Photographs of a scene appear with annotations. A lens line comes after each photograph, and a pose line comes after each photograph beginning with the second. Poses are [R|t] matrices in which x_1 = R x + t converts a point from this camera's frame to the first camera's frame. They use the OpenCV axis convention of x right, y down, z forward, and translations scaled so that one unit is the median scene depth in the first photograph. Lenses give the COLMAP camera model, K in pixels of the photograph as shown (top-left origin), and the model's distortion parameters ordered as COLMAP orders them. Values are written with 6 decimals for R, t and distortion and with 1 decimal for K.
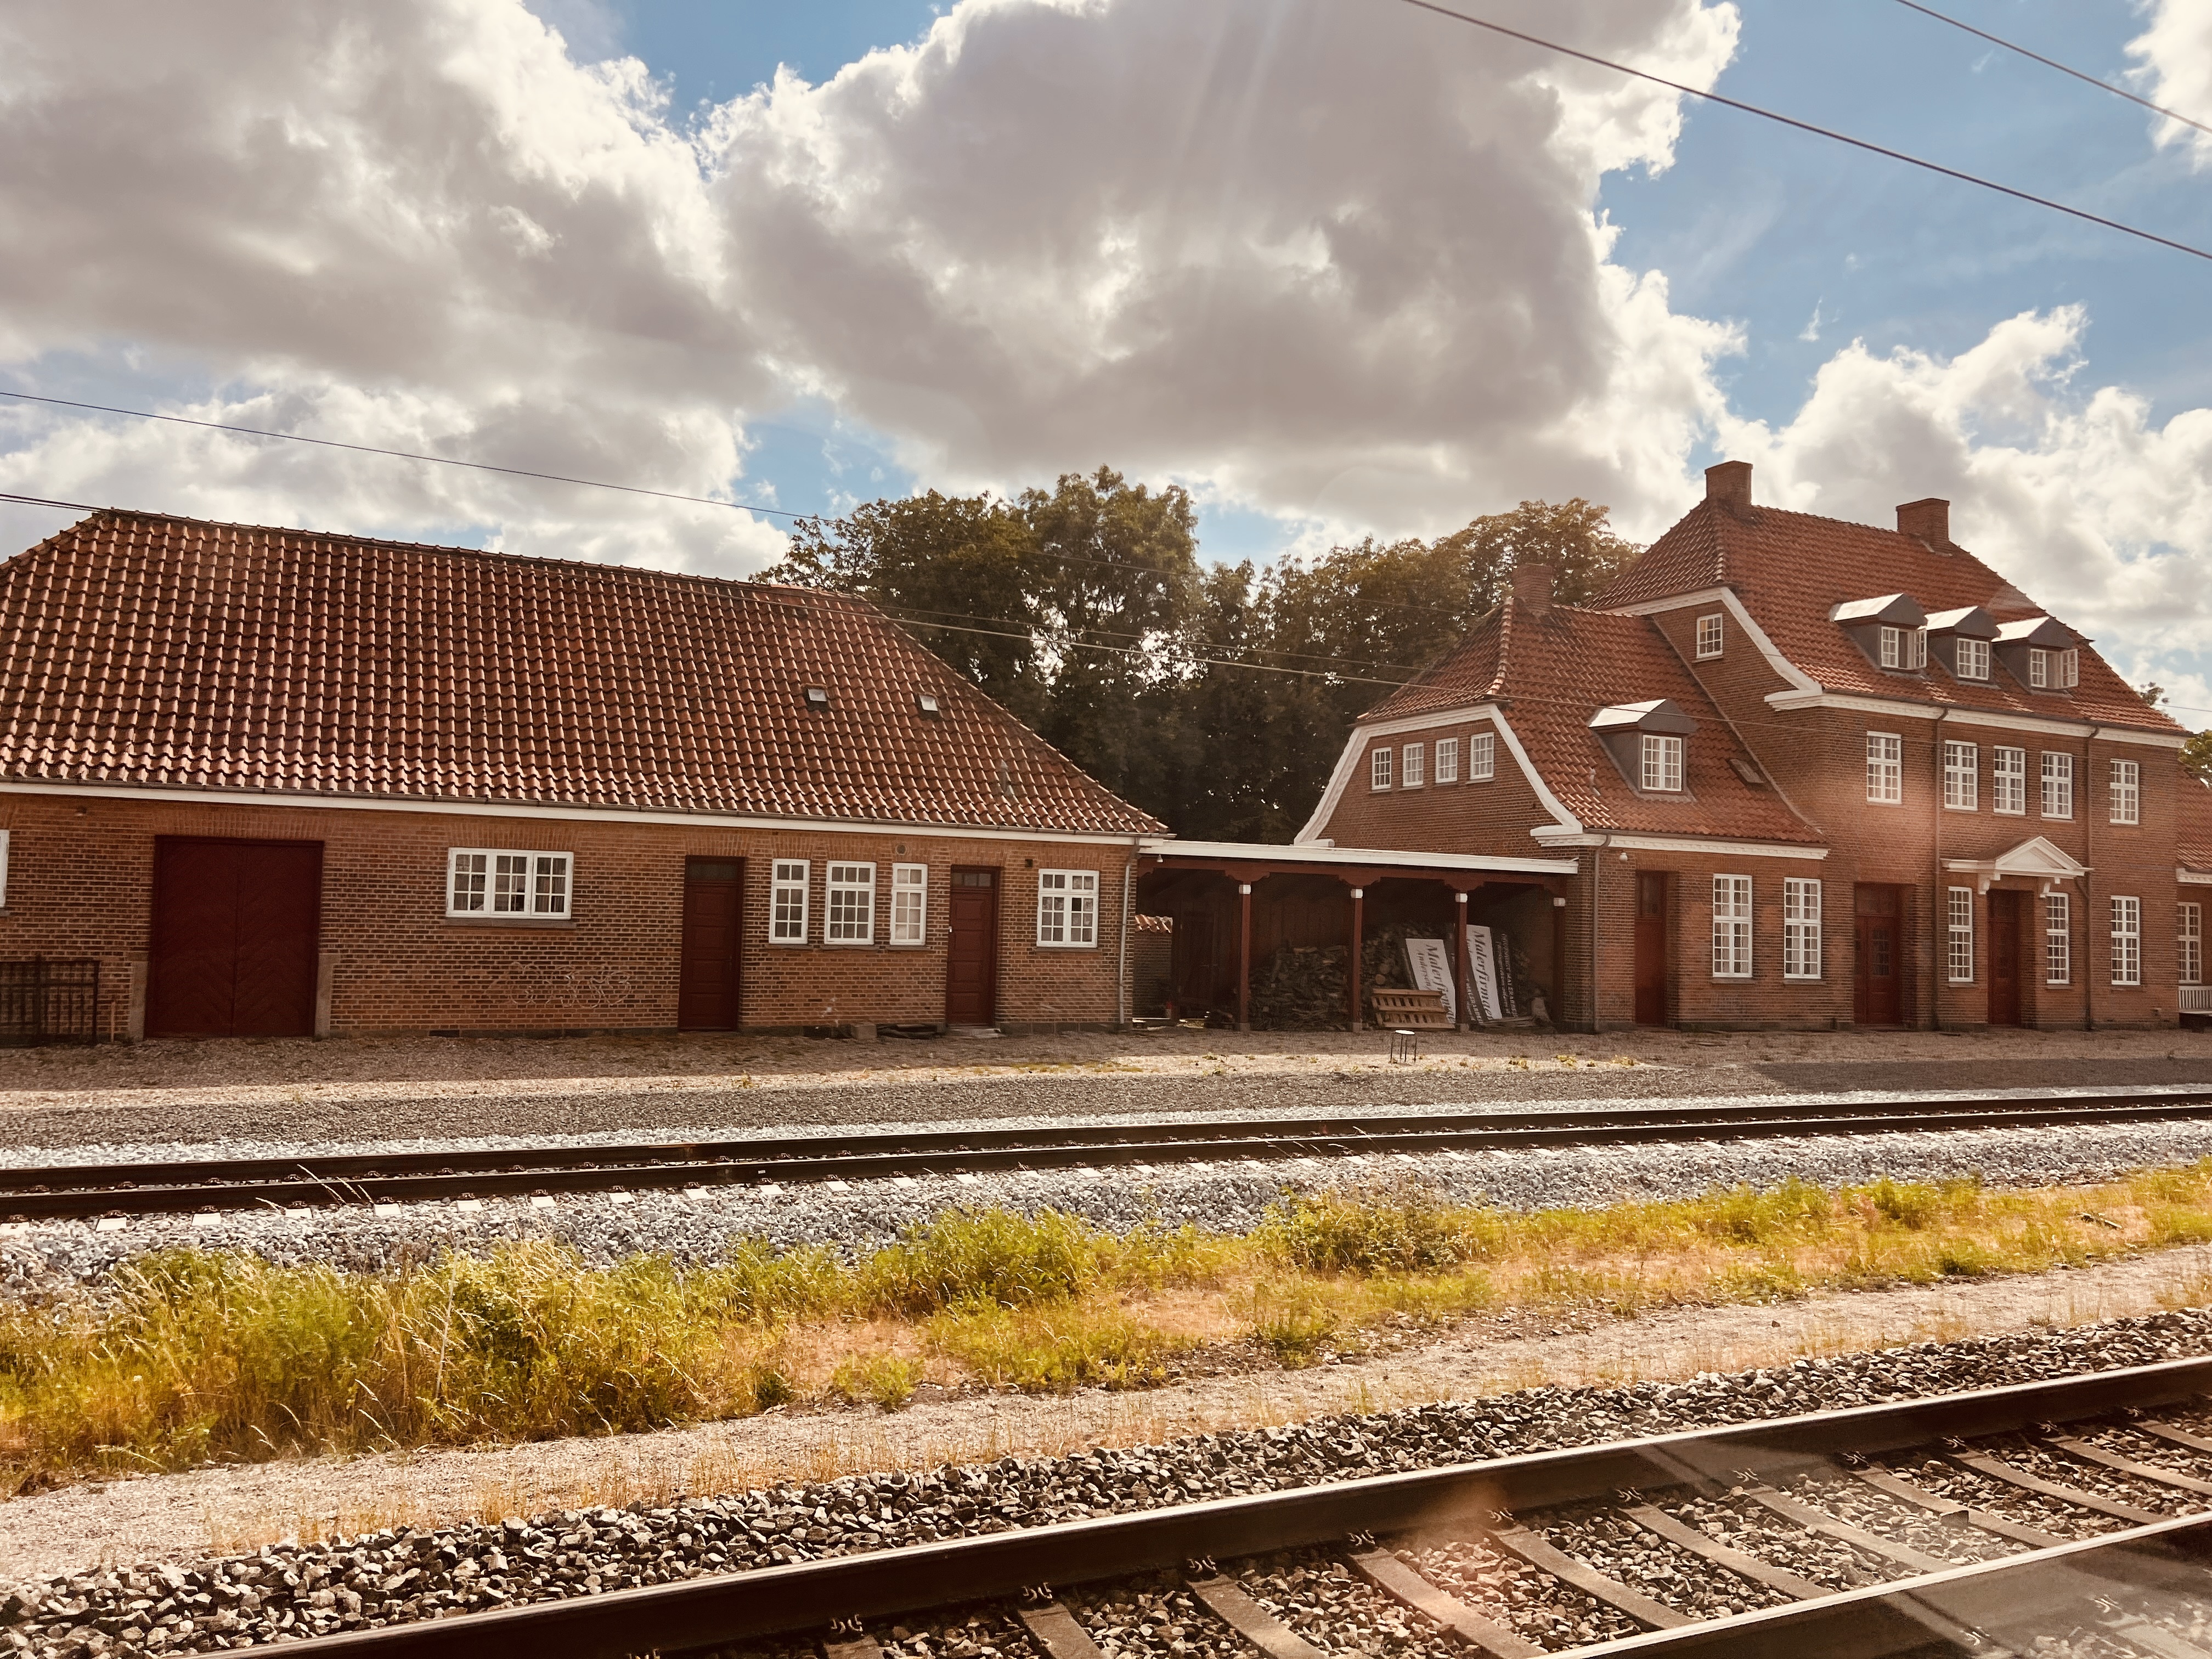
lens RADIAL K [[1690.6, 0, 1110.5], [0, 1690.6, 838.0], [0, 0, 1]] dist [0.008283, 0.005762]
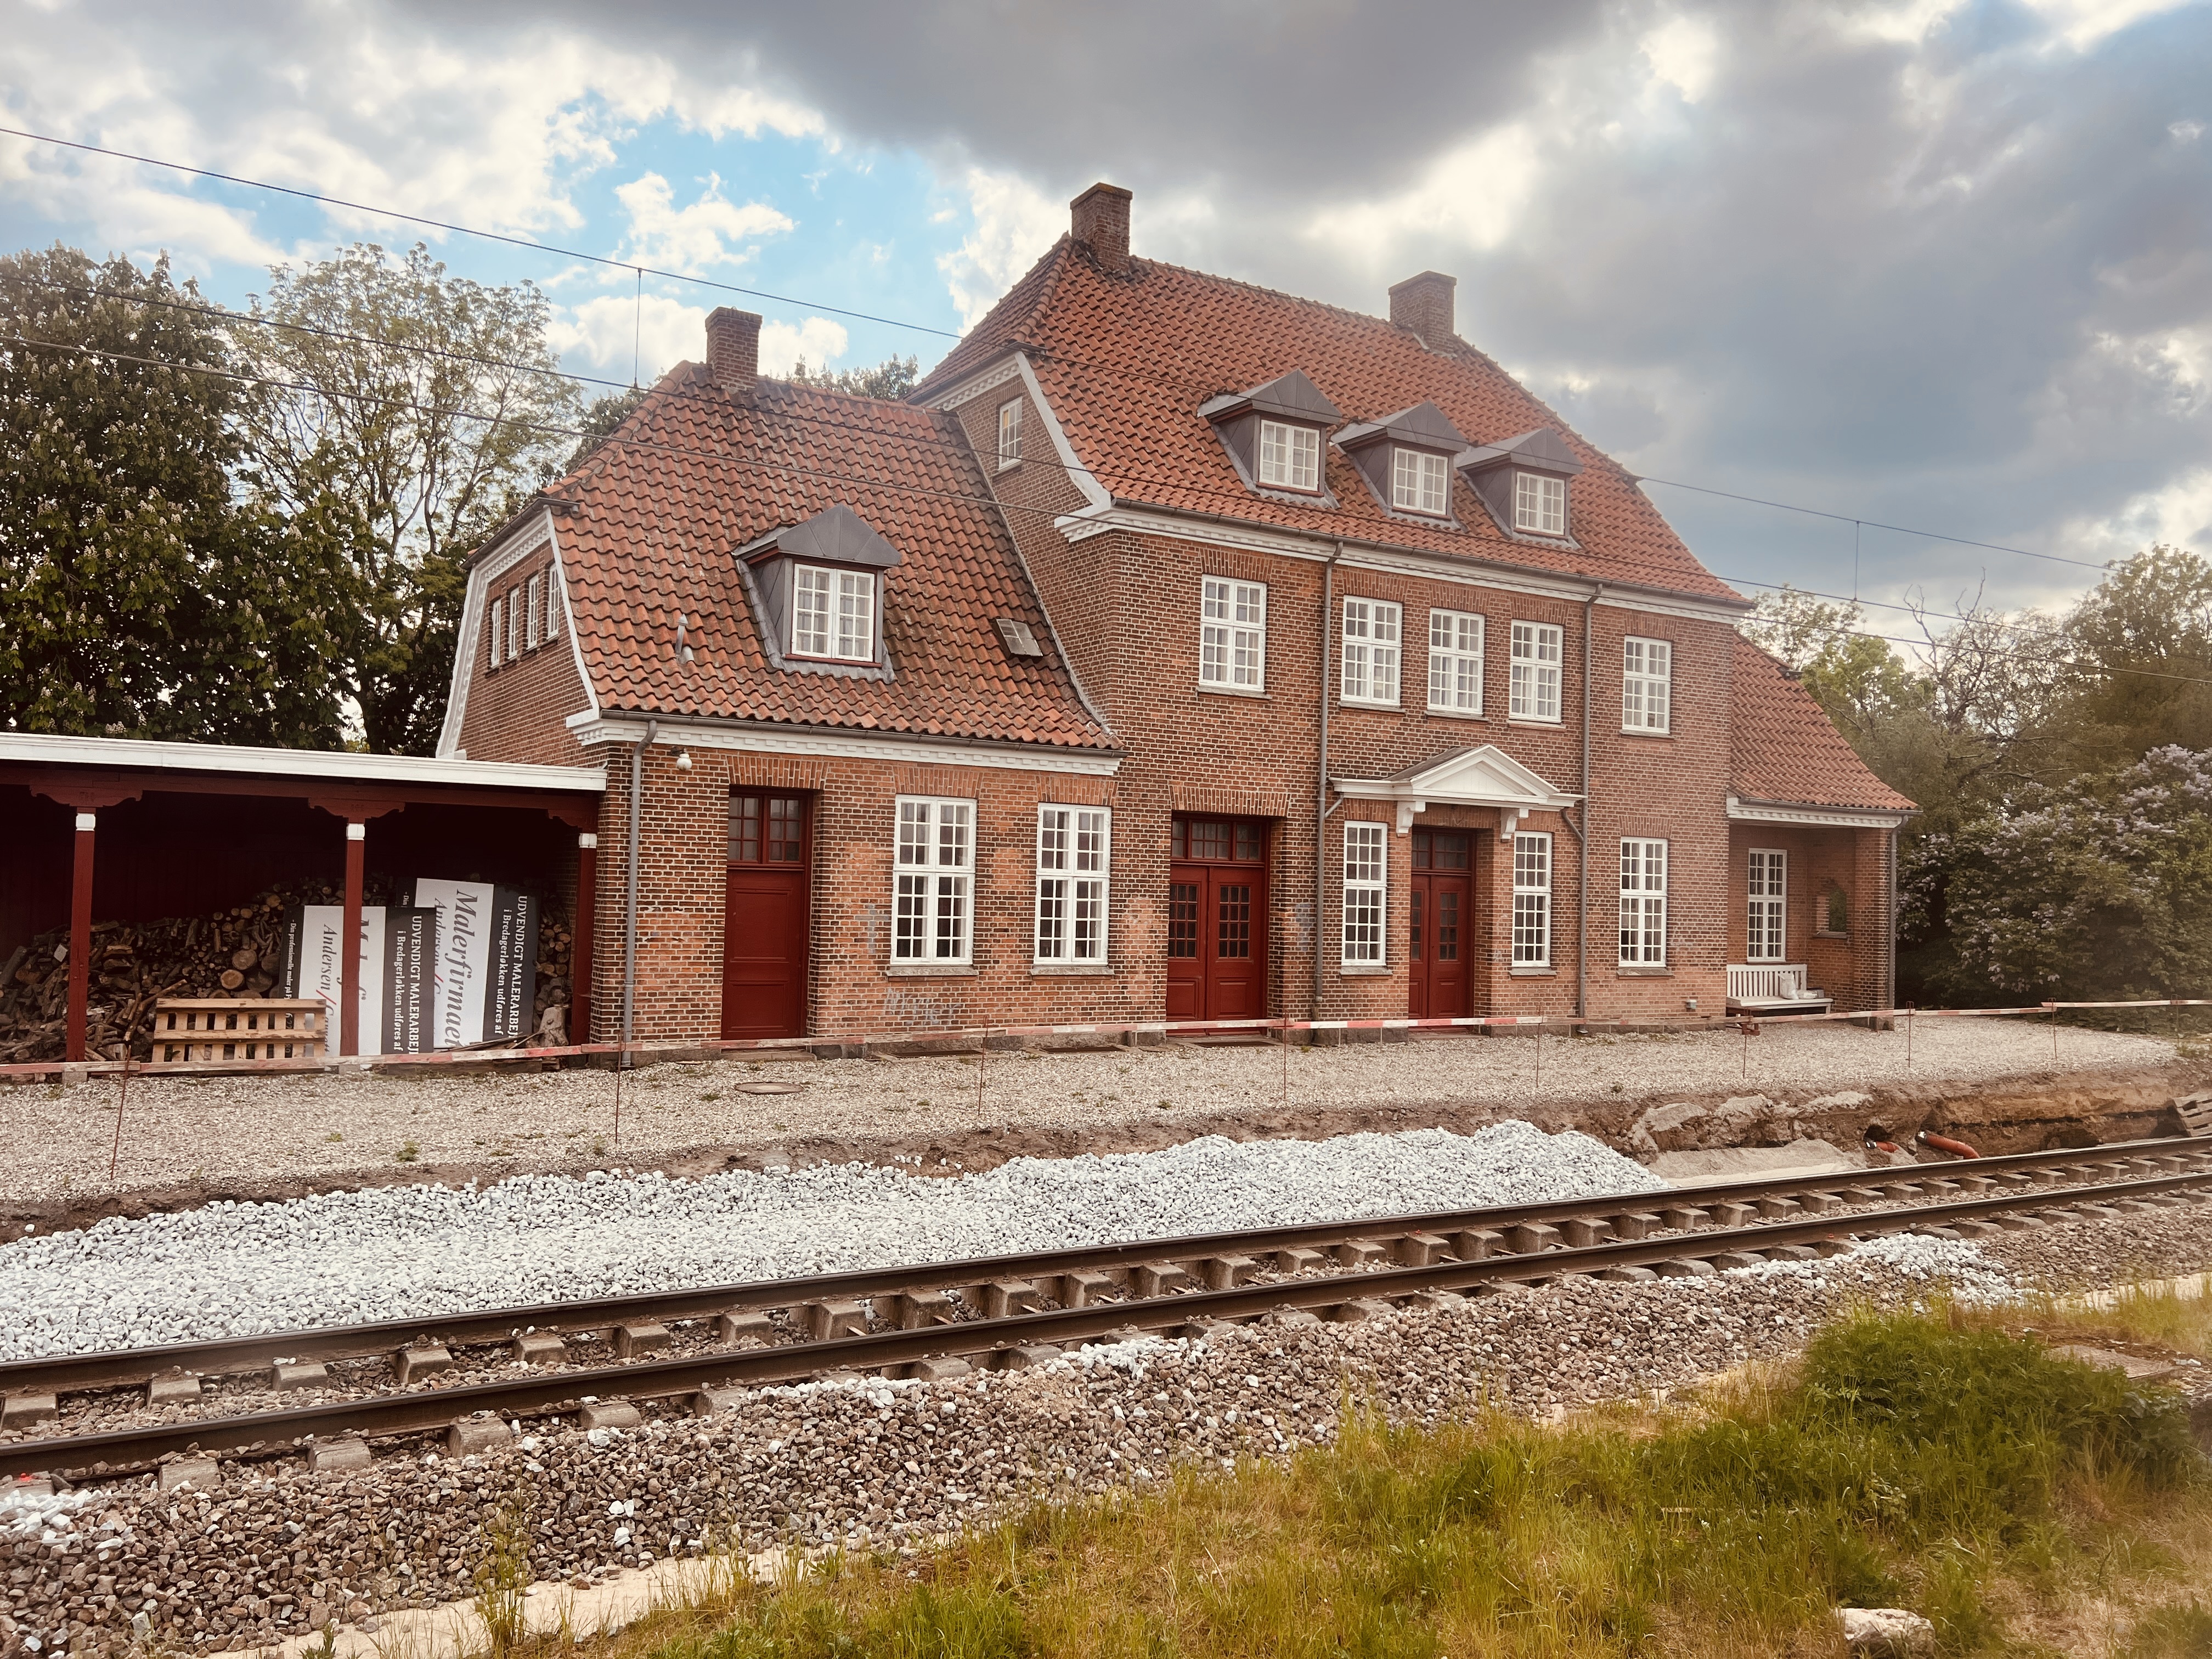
lens RADIAL K [[1656.2, 0, 1106.0], [0, 1656.2, 829.5], [0, 0, 1]] dist [0.105751, 0.000073]
pose [[0.996744, 0.004349, 0.080516, 0.359927], [-0.006317, 0.999687, 0.024211, 0.017475], [-0.080385, -0.024640, 0.996459, 0.378918]]
